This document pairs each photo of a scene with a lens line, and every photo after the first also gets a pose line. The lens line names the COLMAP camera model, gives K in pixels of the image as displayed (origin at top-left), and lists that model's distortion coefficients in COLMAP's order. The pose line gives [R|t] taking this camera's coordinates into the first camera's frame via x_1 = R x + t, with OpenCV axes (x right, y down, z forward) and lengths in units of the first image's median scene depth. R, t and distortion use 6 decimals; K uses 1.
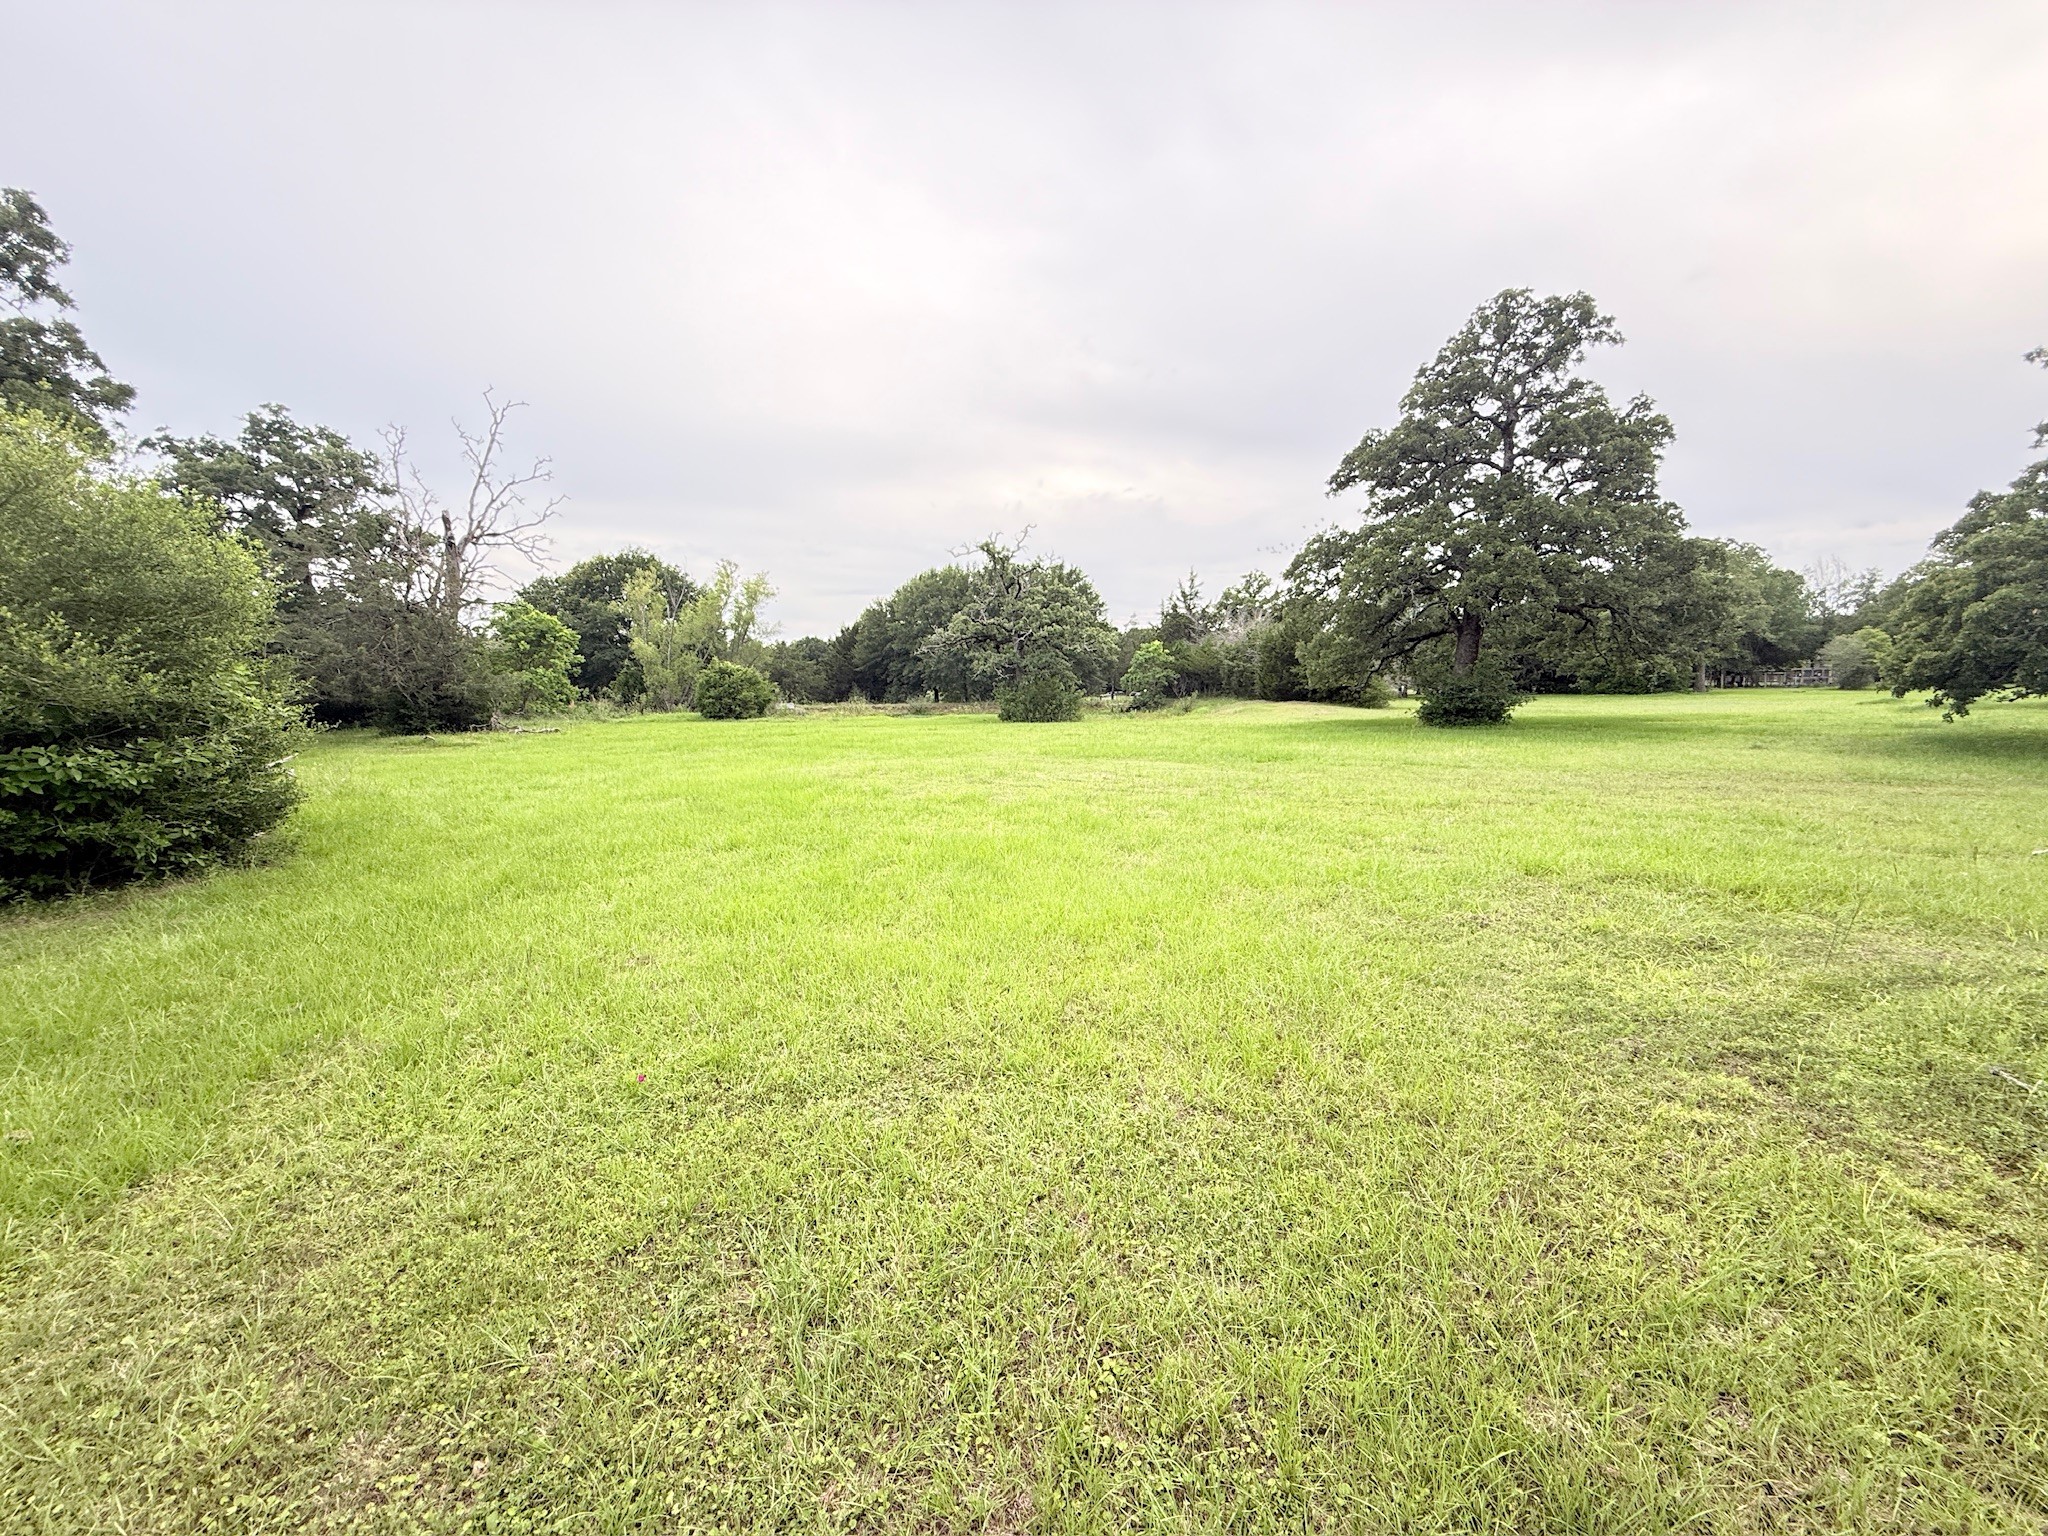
lens RADIAL K [[820.5, 0, 1034.2], [0, 820.5, 749.4], [0, 0, 1]] dist [0.001834, -0.000614]
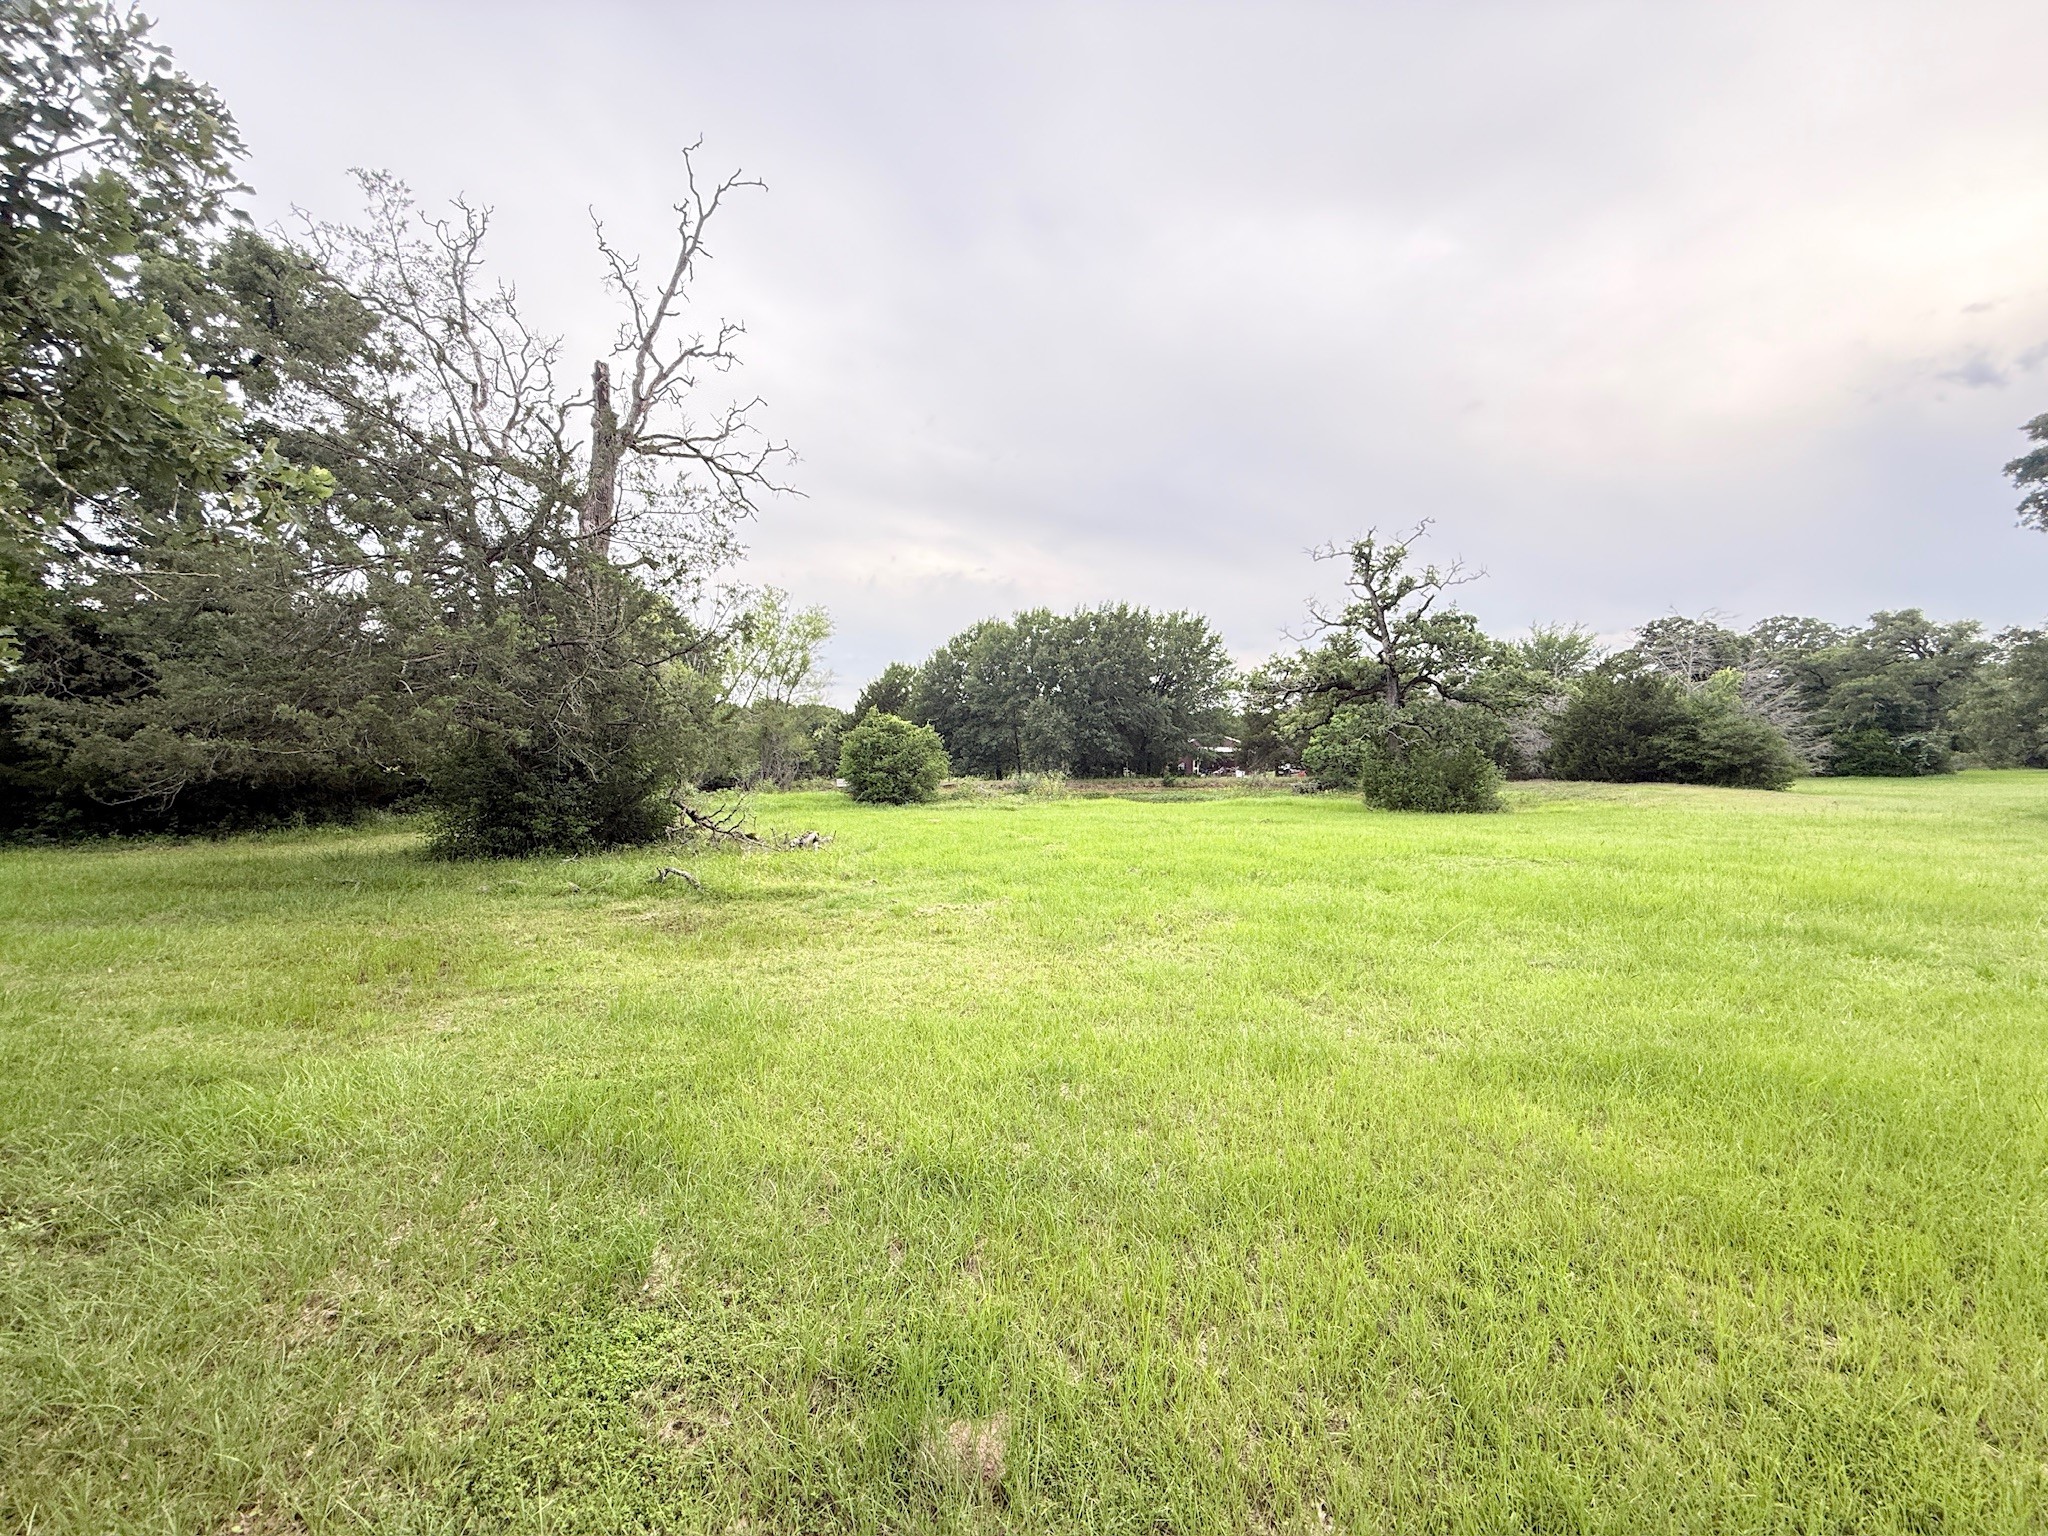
lens RADIAL K [[820.5, 0, 1013.4], [0, 820.5, 775.7], [0, 0, 1]] dist [0.001834, -0.000614]
pose [[0.987085, 0.007395, 0.160025, -0.341798], [0.002366, 0.998152, -0.060721, -0.016981], [-0.160179, 0.060315, 0.985244, 0.301046]]
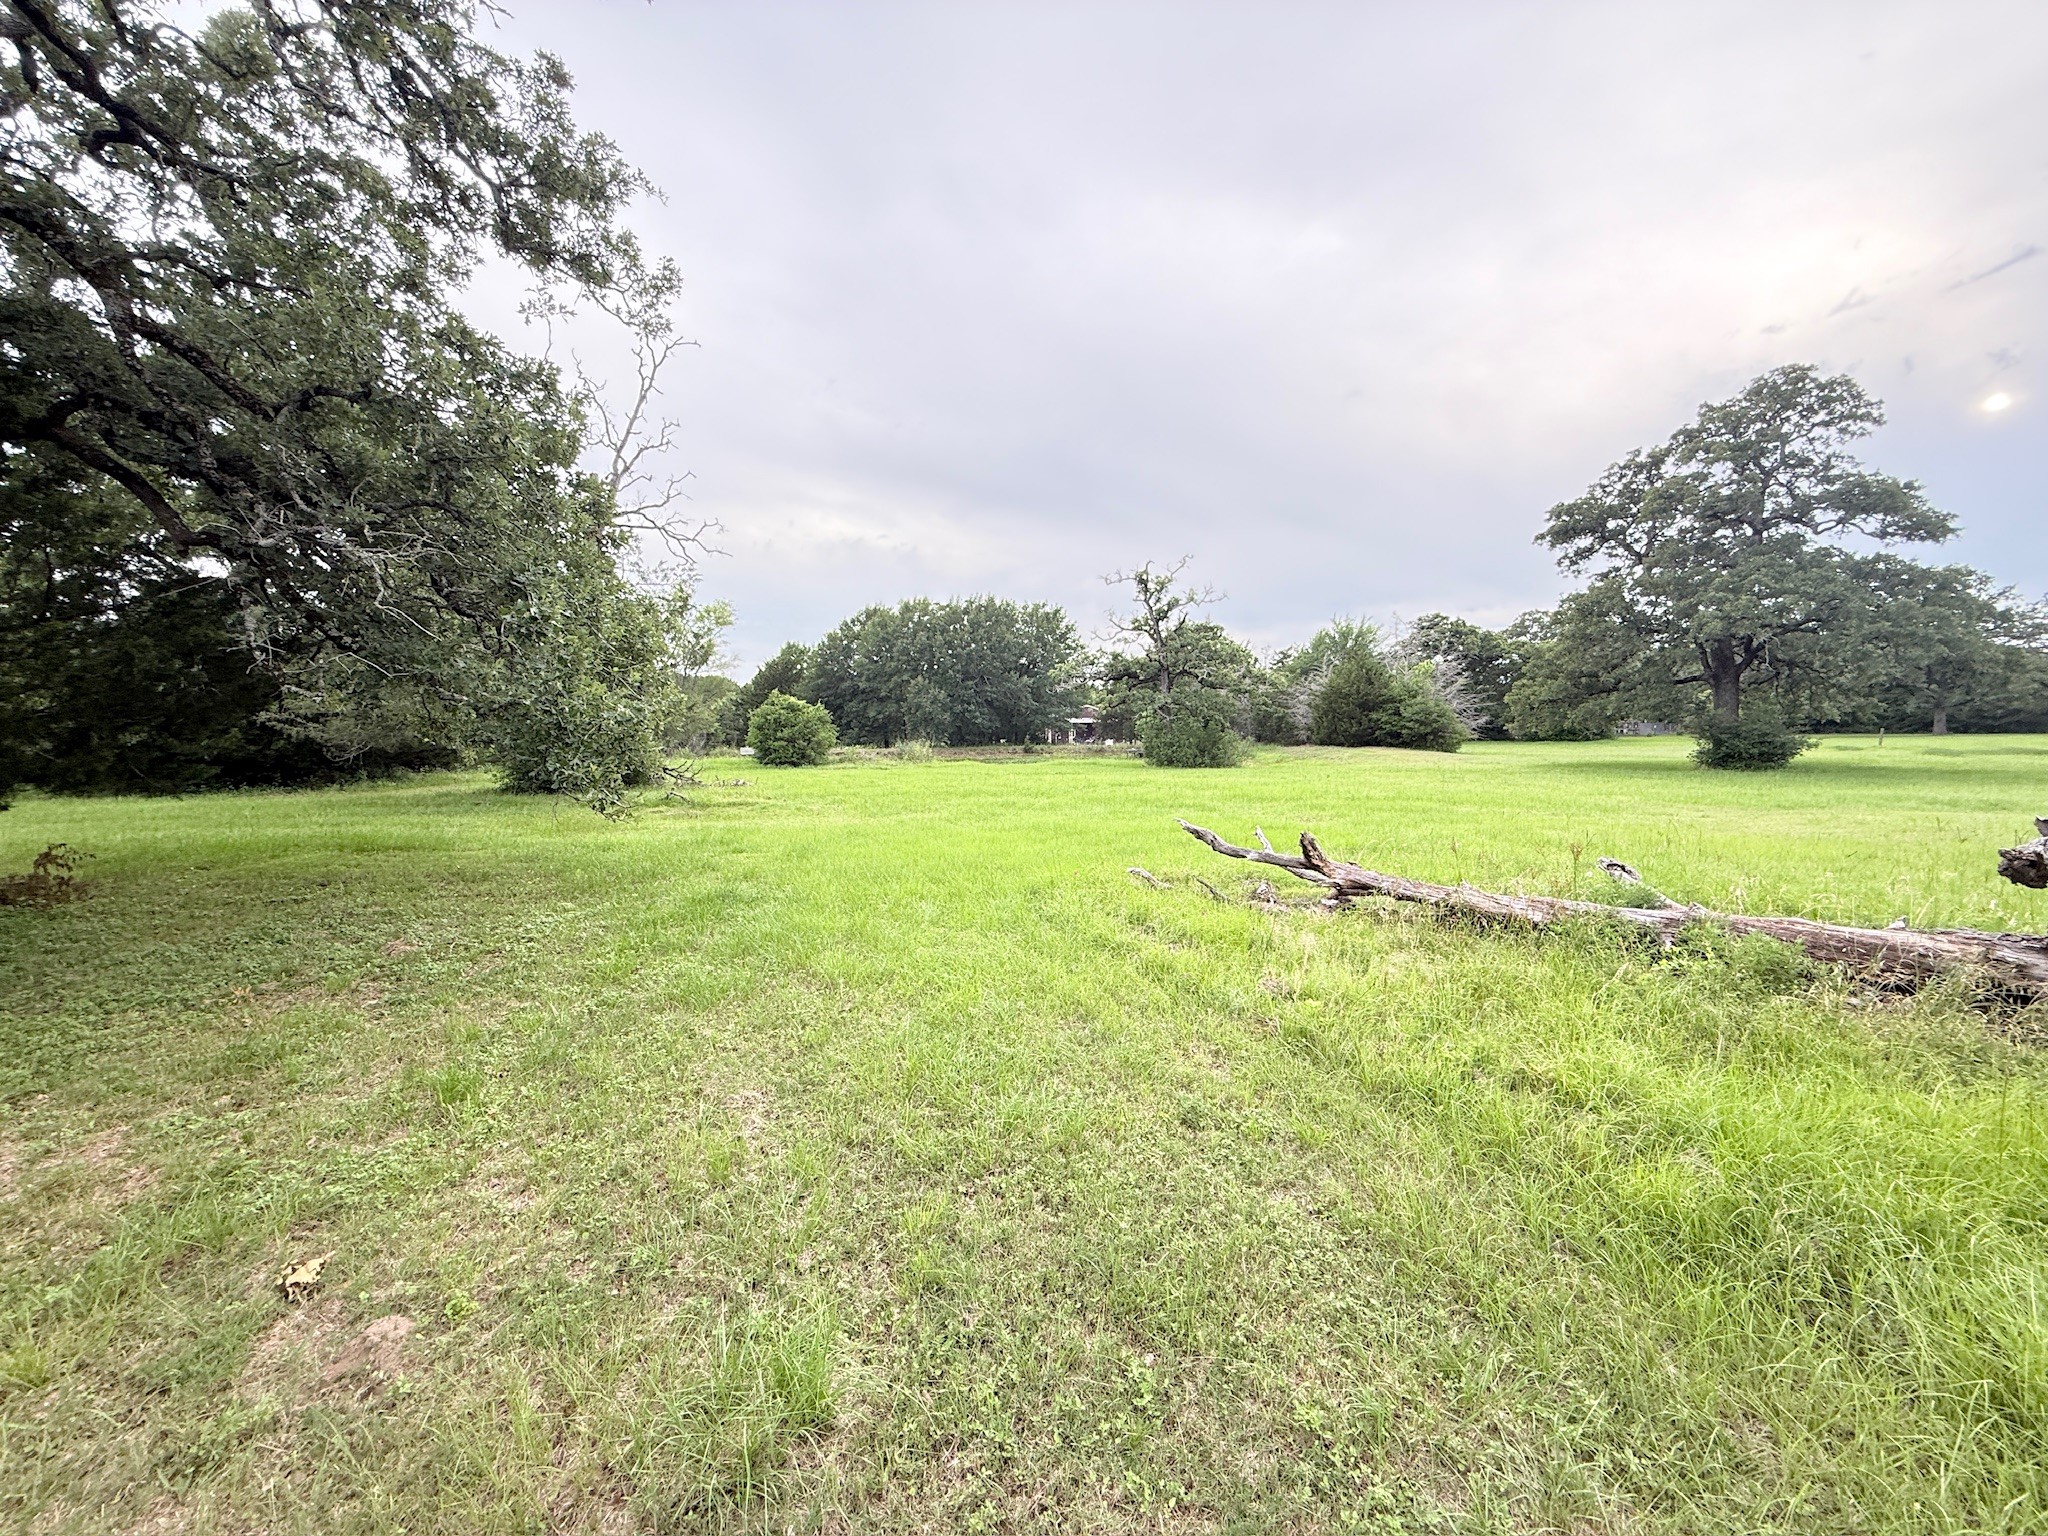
lens RADIAL K [[820.5, 0, 1014.7], [0, 820.5, 772.5], [0, 0, 1]] dist [0.001834, -0.000614]
pose [[0.960122, -0.007141, 0.279491, -0.346622], [0.015154, 0.999533, -0.026520, -0.004638], [-0.279171, 0.029698, 0.959782, 0.127705]]
